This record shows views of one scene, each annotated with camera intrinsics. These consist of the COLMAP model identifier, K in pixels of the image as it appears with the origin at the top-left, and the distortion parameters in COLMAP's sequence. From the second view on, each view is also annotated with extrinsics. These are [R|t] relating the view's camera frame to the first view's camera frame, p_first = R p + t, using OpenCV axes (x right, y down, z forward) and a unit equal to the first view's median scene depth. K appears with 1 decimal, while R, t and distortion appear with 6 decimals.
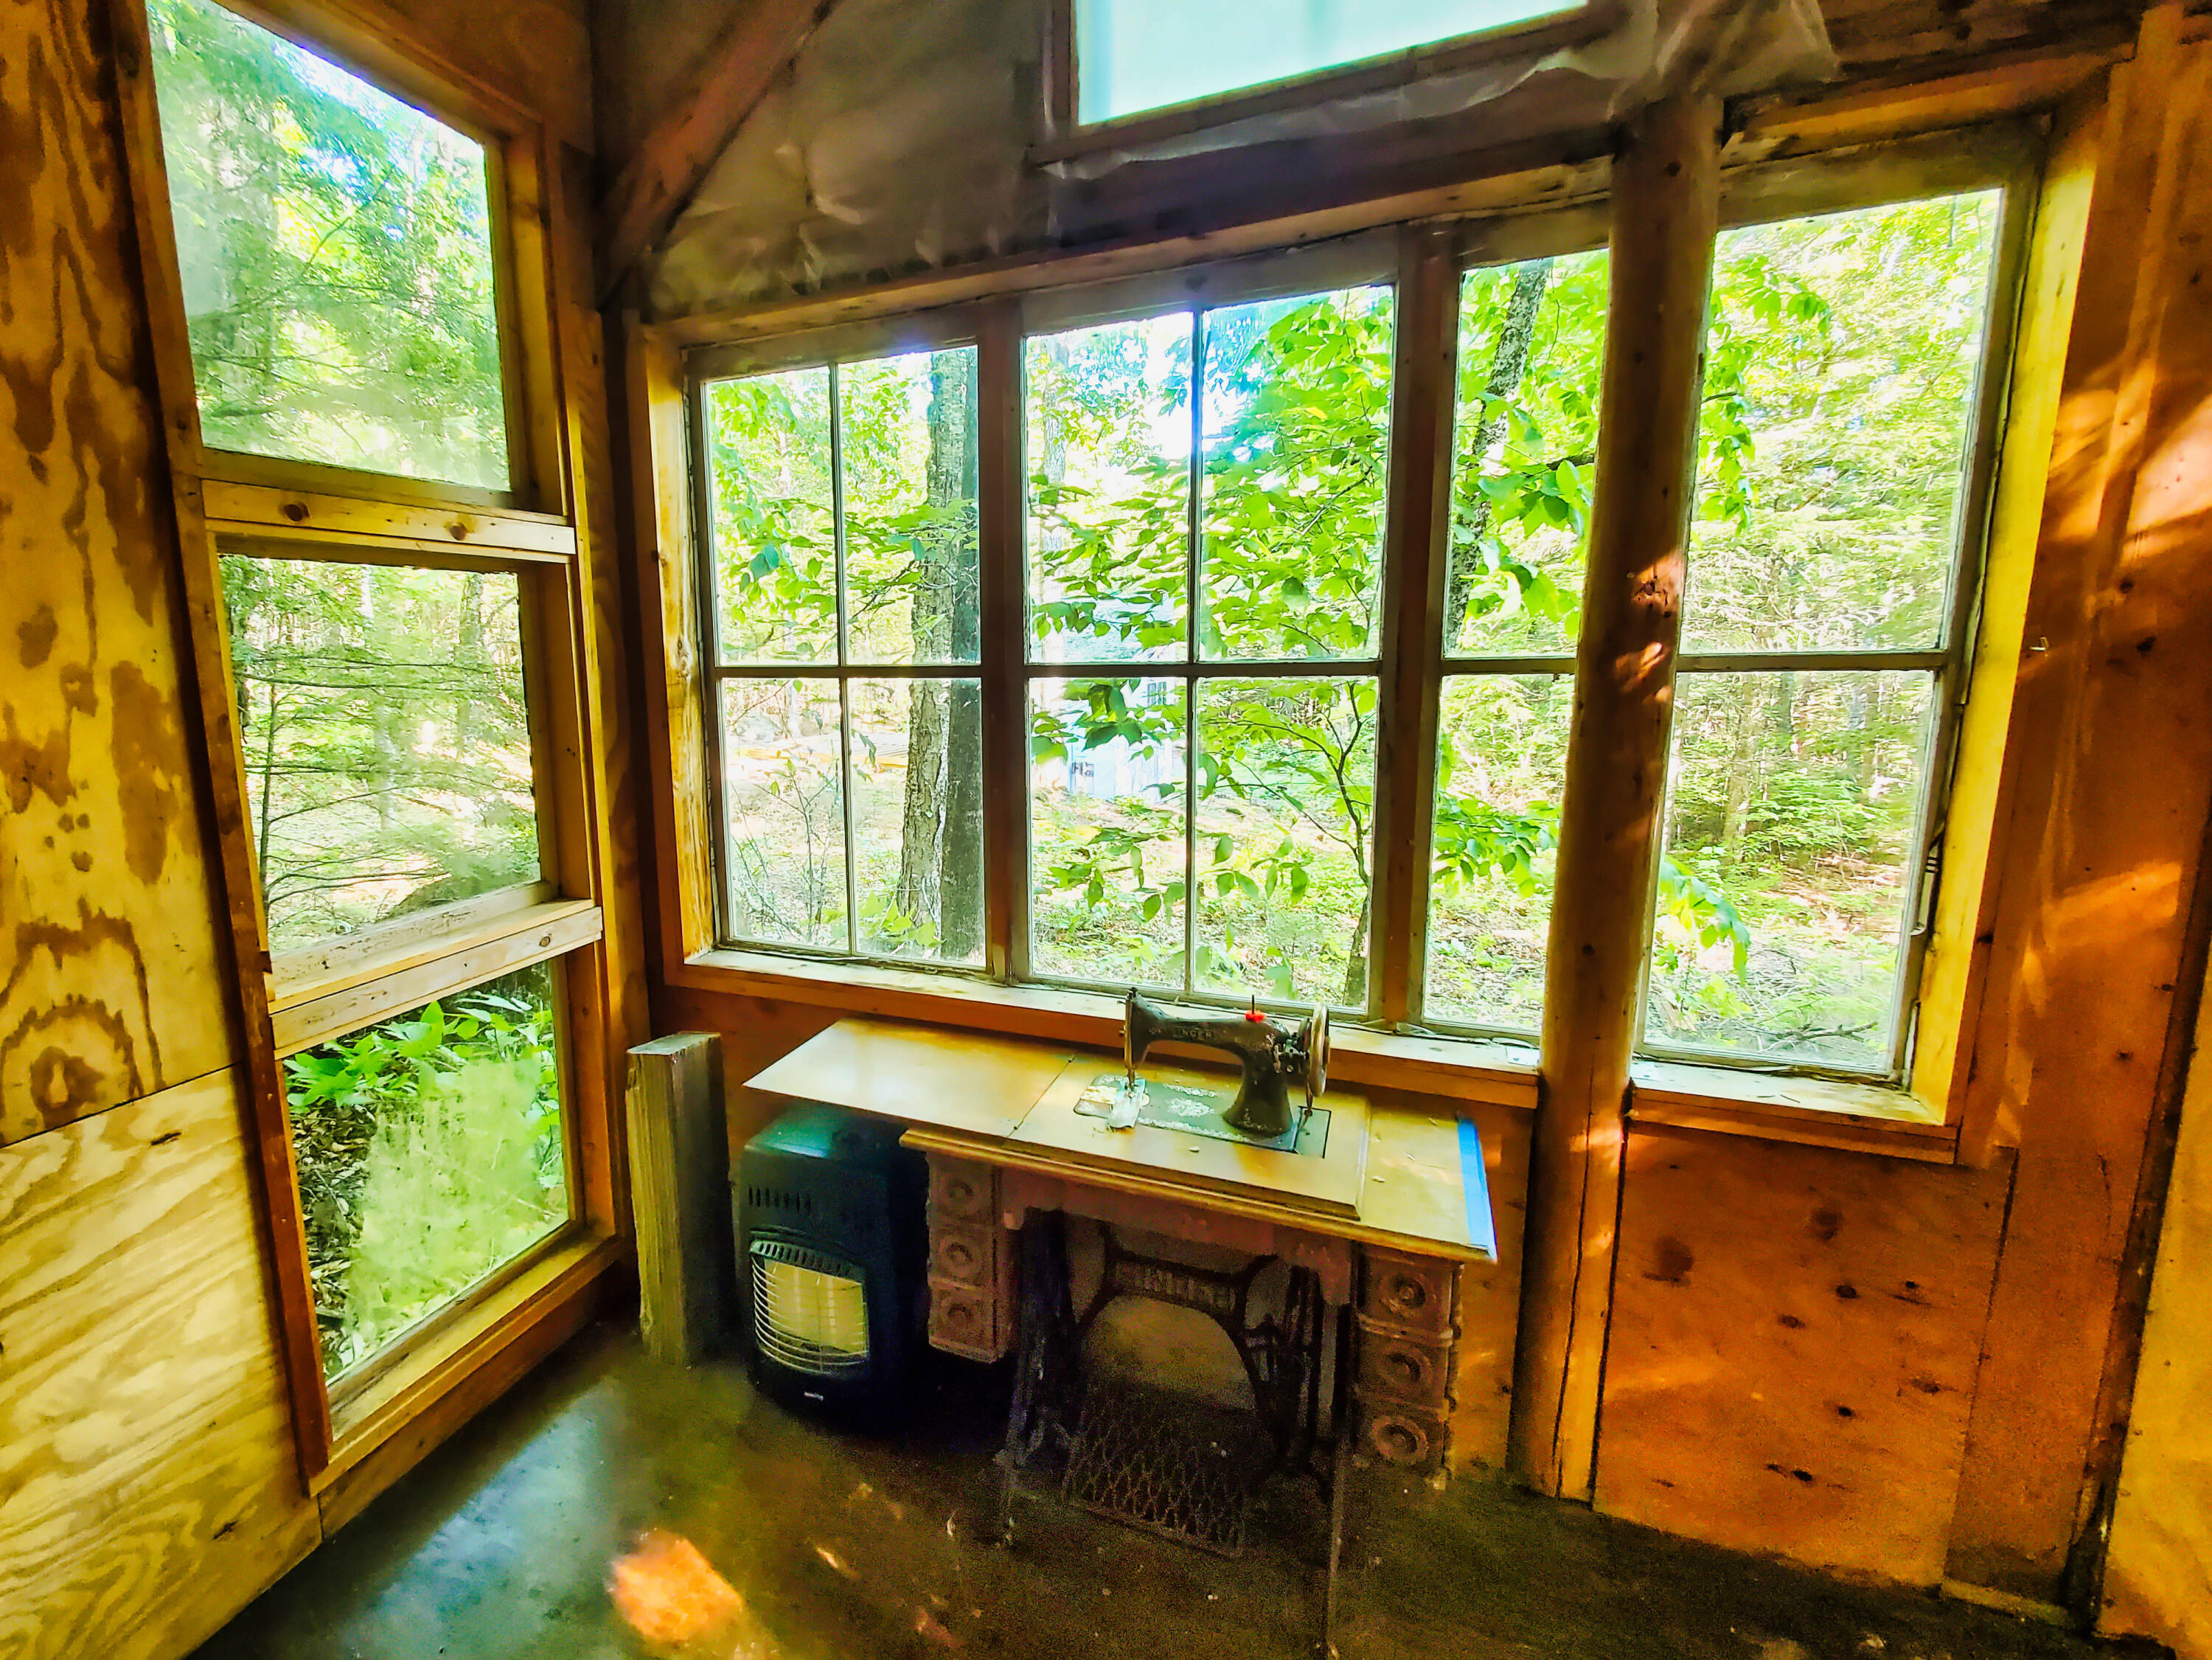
lens RADIAL K [[1001.5, 0, 979.8], [0, 1001.5, 802.0], [0, 0, 1]] dist [-0.000717, -0.001509]
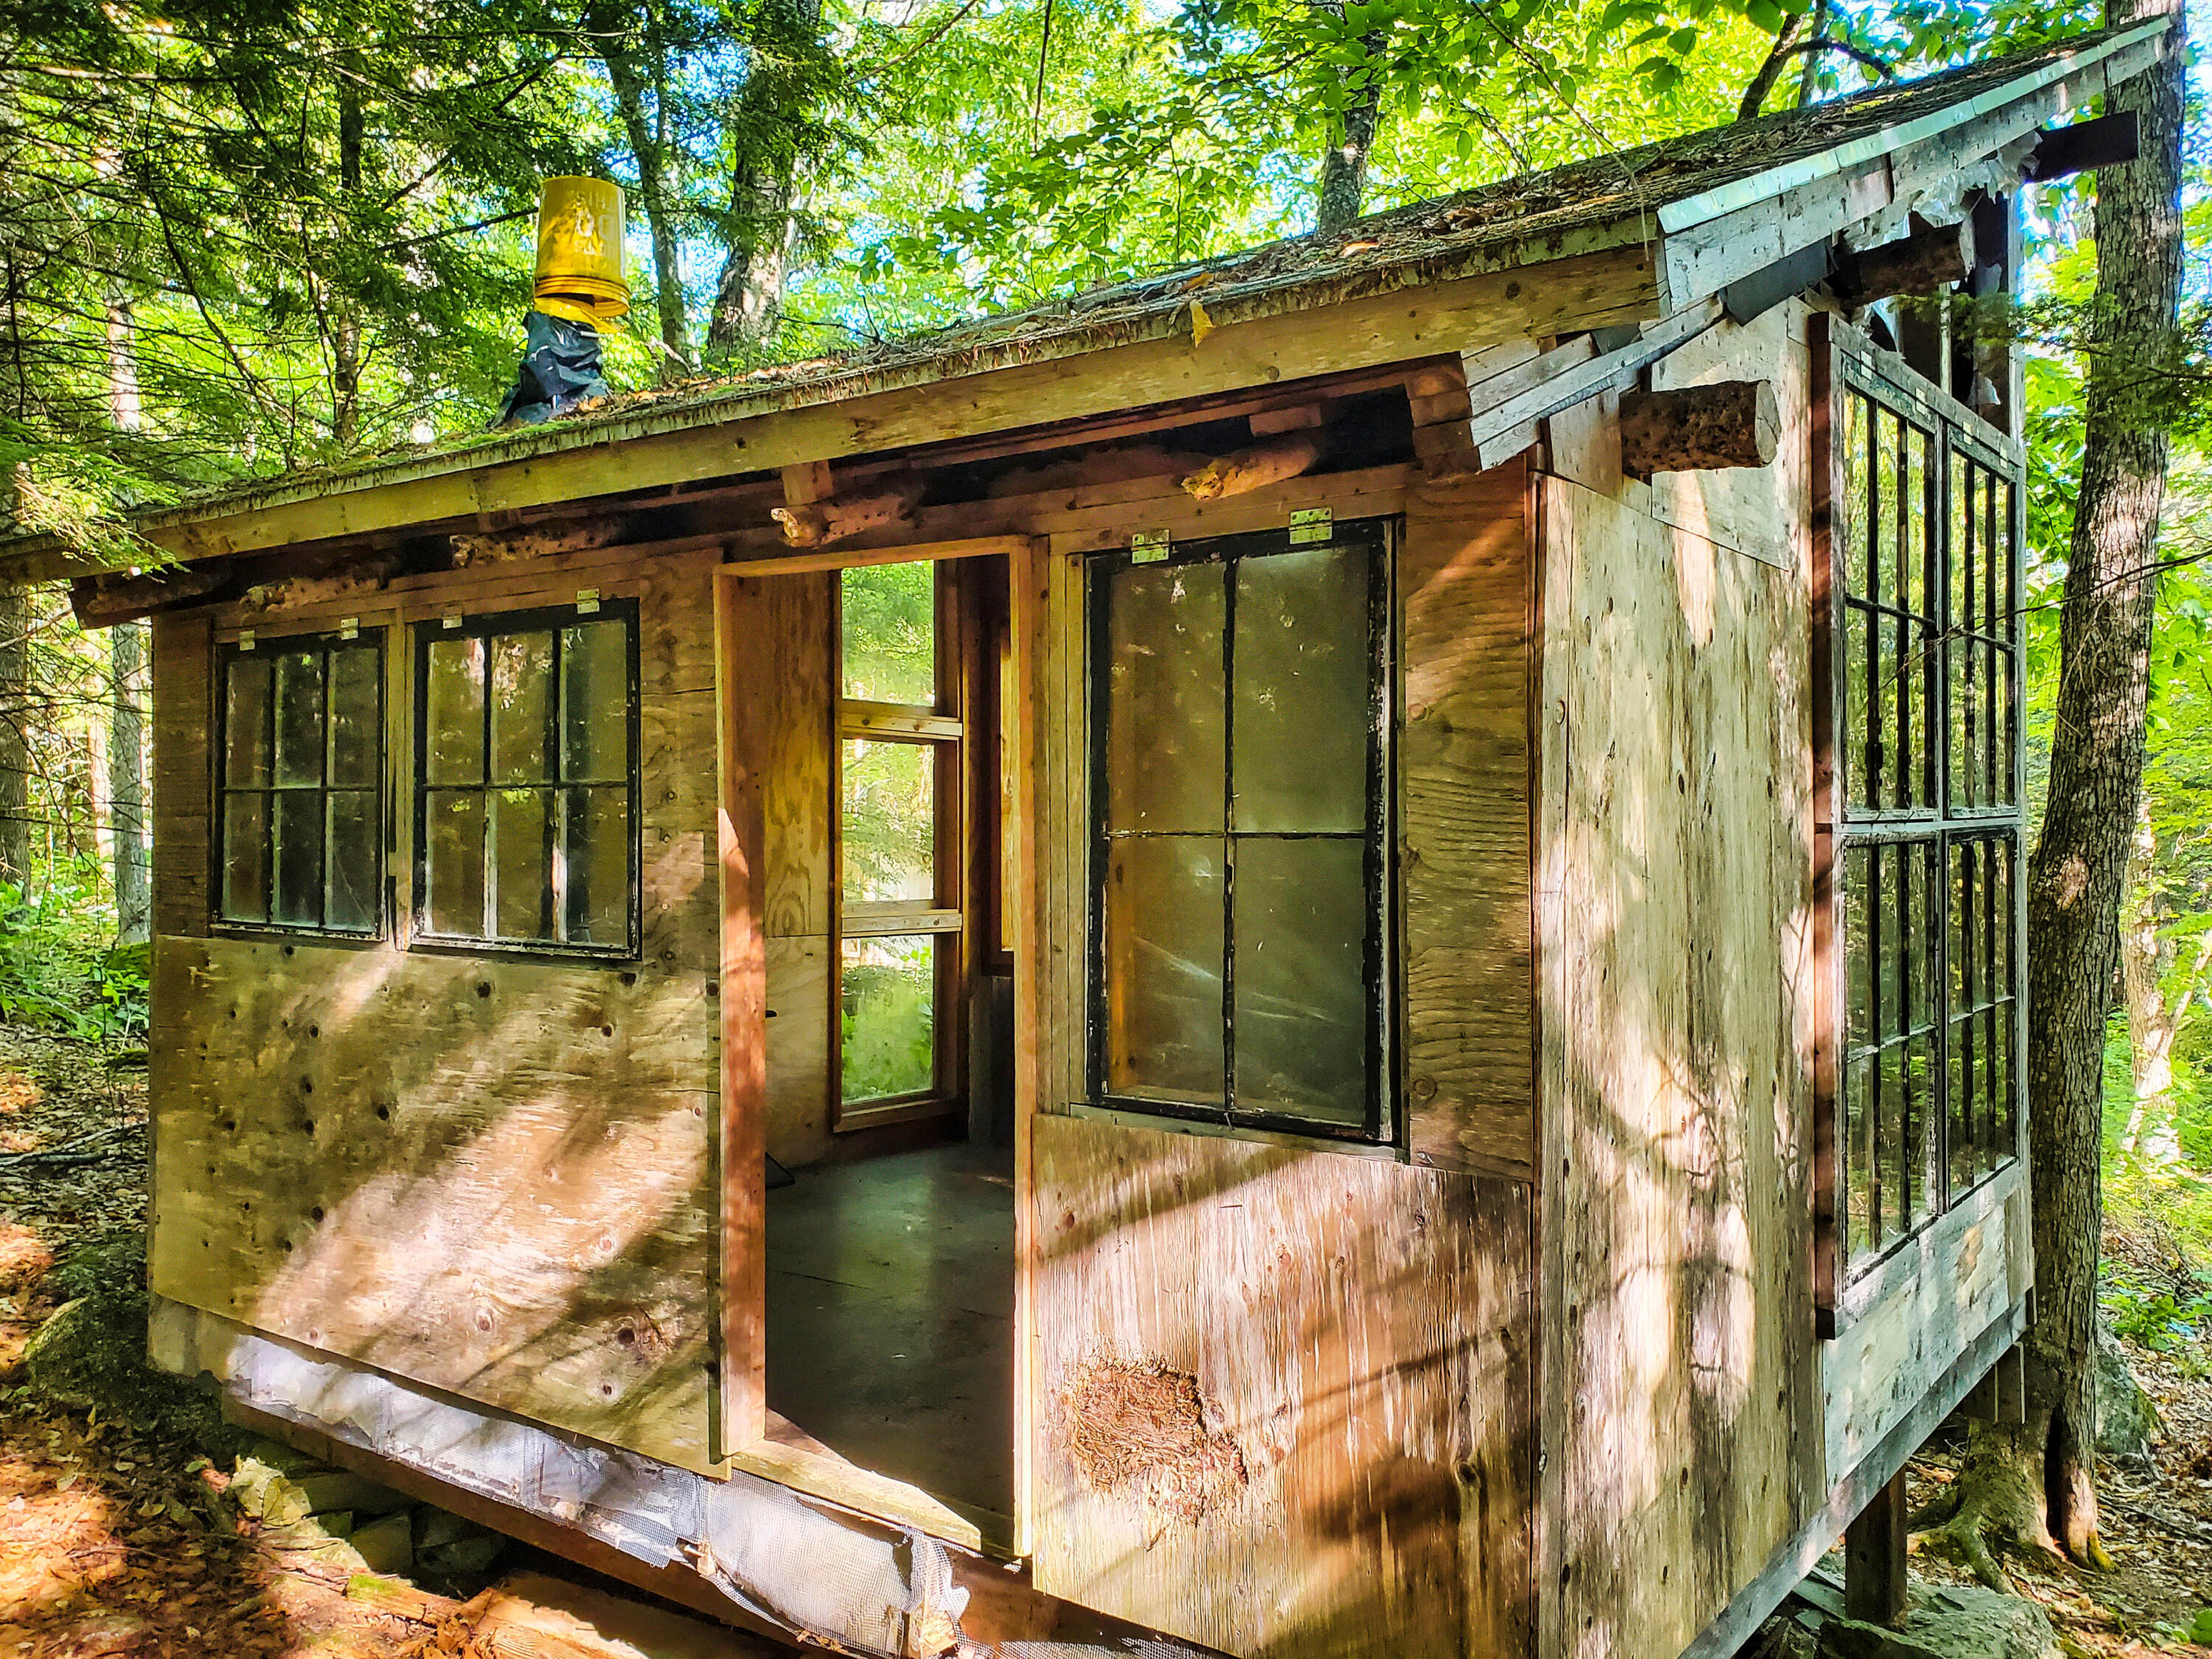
lens RADIAL K [[1830.5, 0, 1105.1], [0, 1830.5, 832.3], [0, 0, 1]] dist [0.010929, 0.000525]
pose [[0.969419, 0.008915, -0.245250, 0.876811], [-0.051434, 0.984526, -0.167521, 0.613086], [0.239961, 0.175012, 0.954877, -2.711474]]
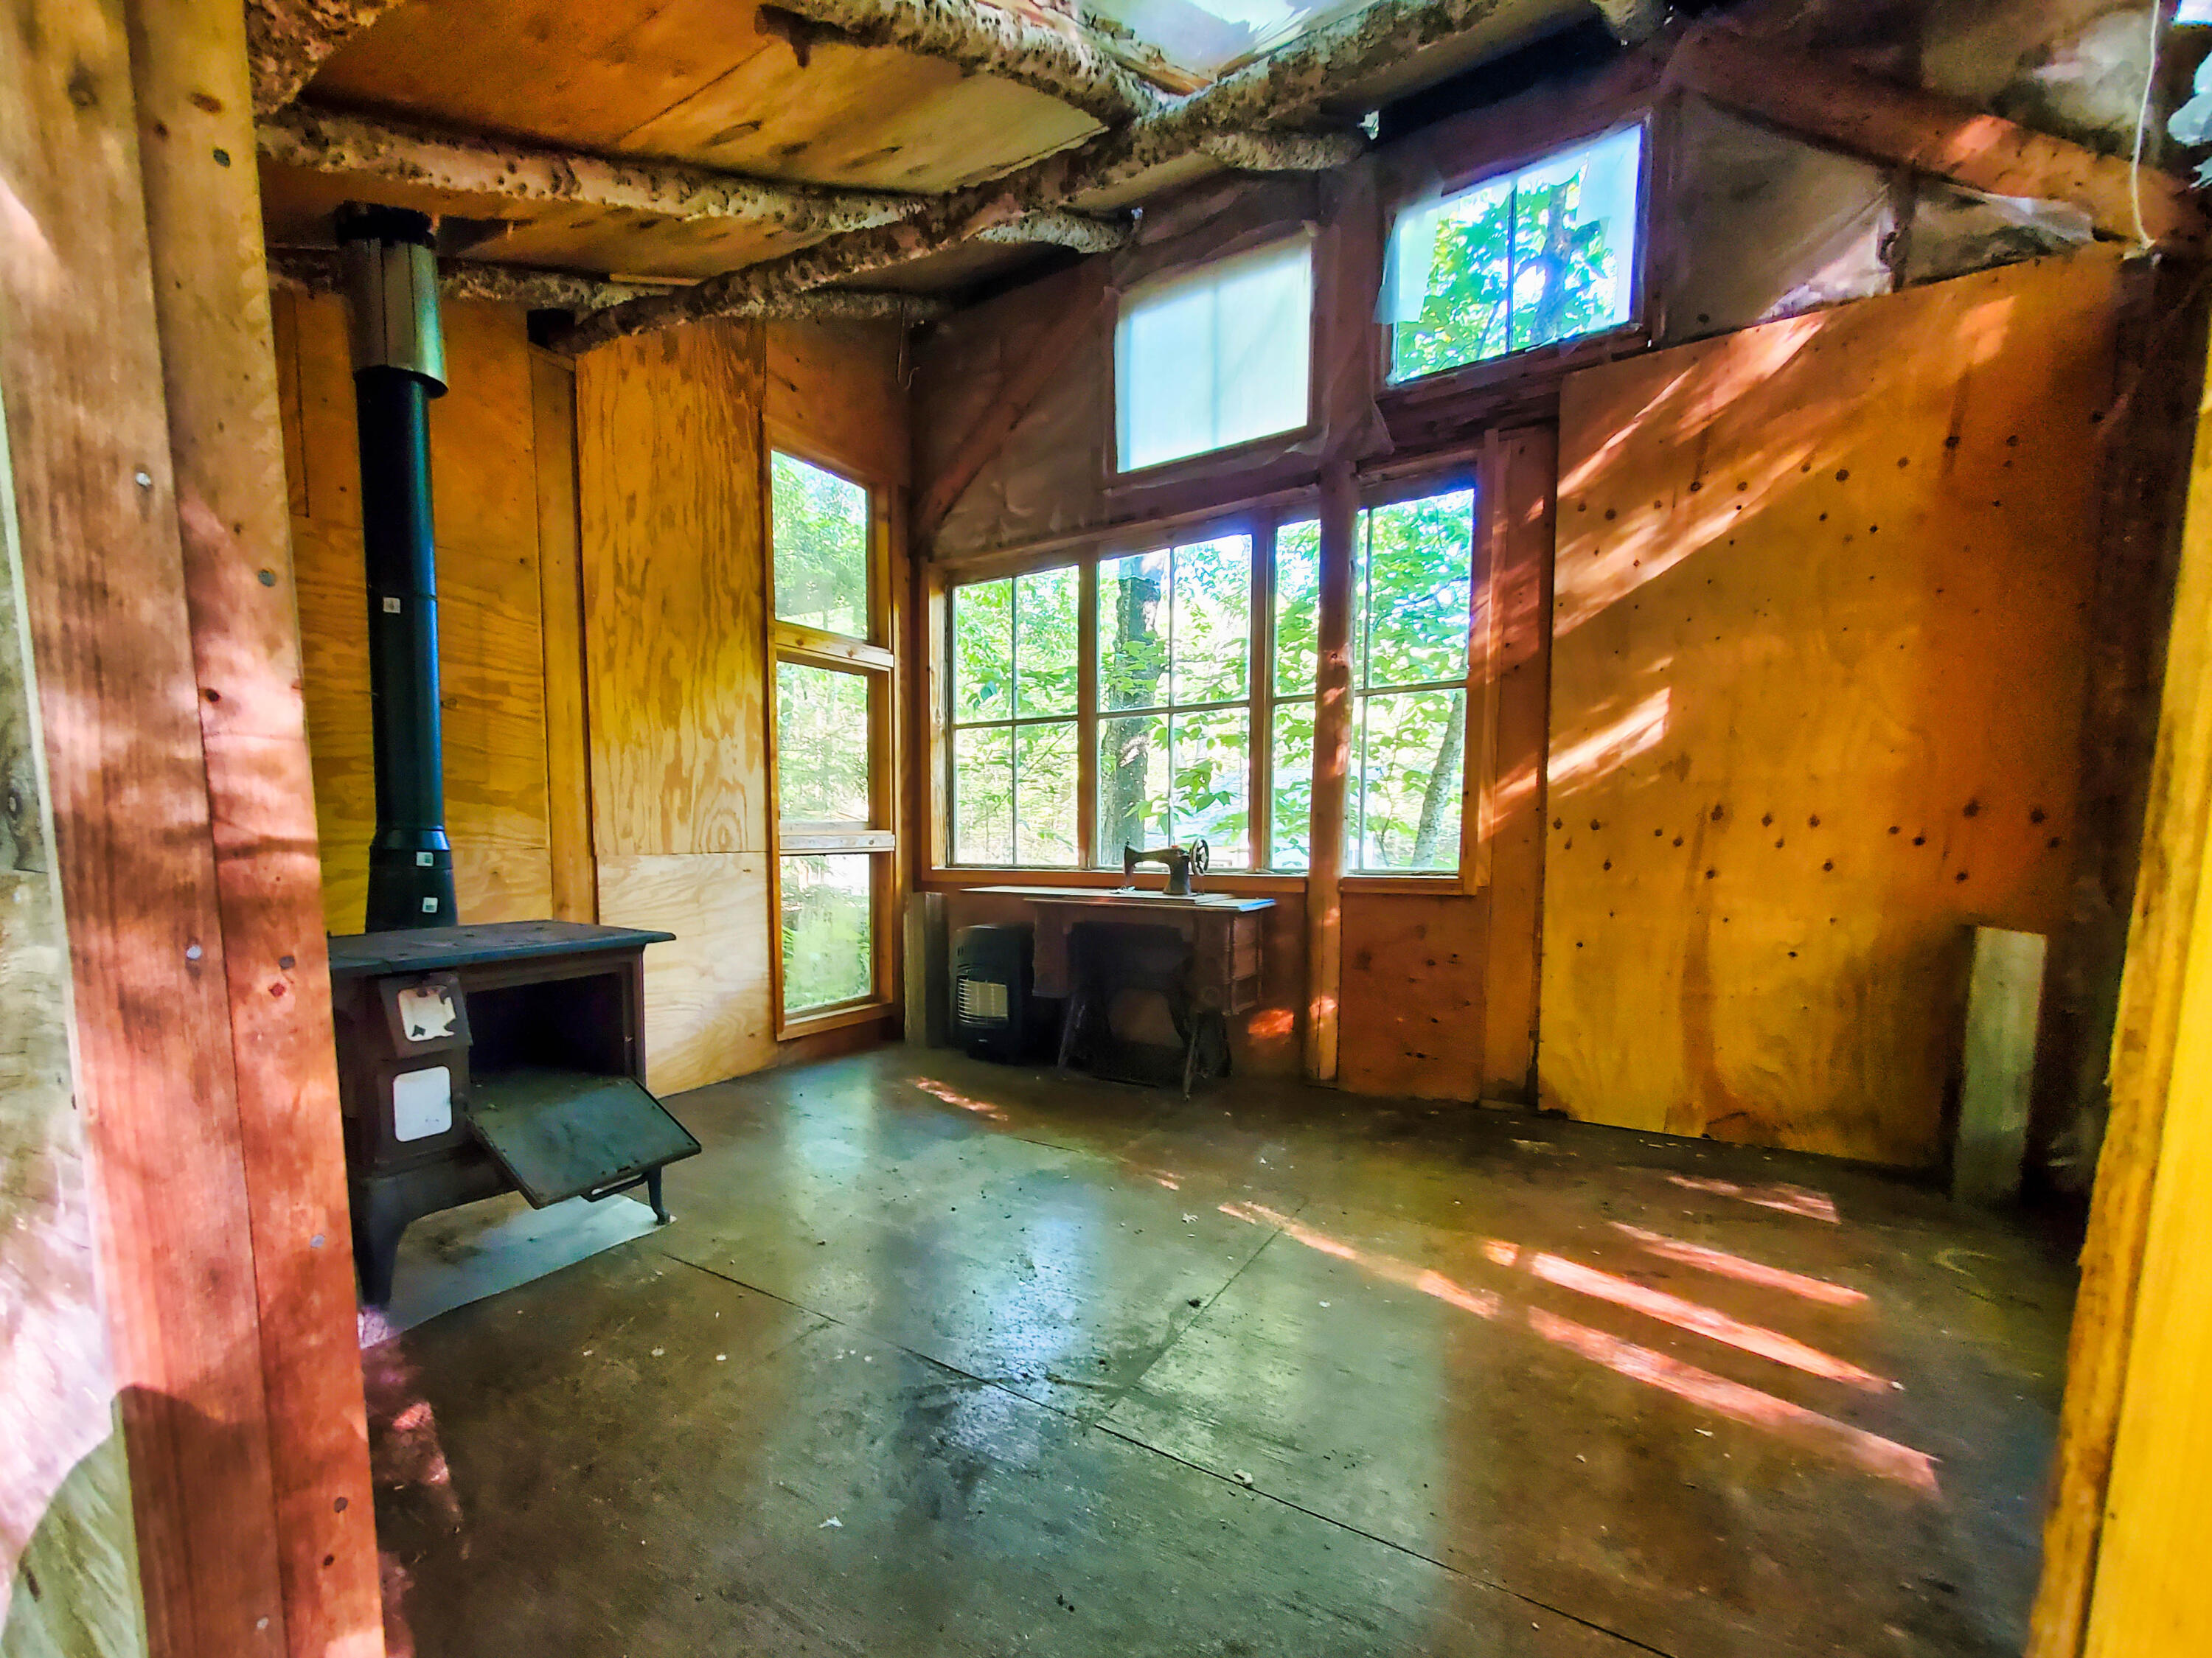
lens RADIAL K [[1001.4, 0, 1000.3], [0, 1001.4, 918.2], [0, 0, 1]] dist [-0.000717, -0.001509]
pose [[0.978910, 0.028229, -0.202332, 0.305760], [-0.043041, 0.996675, -0.069185, 0.480723], [0.199706, 0.076434, 0.976870, -1.140092]]
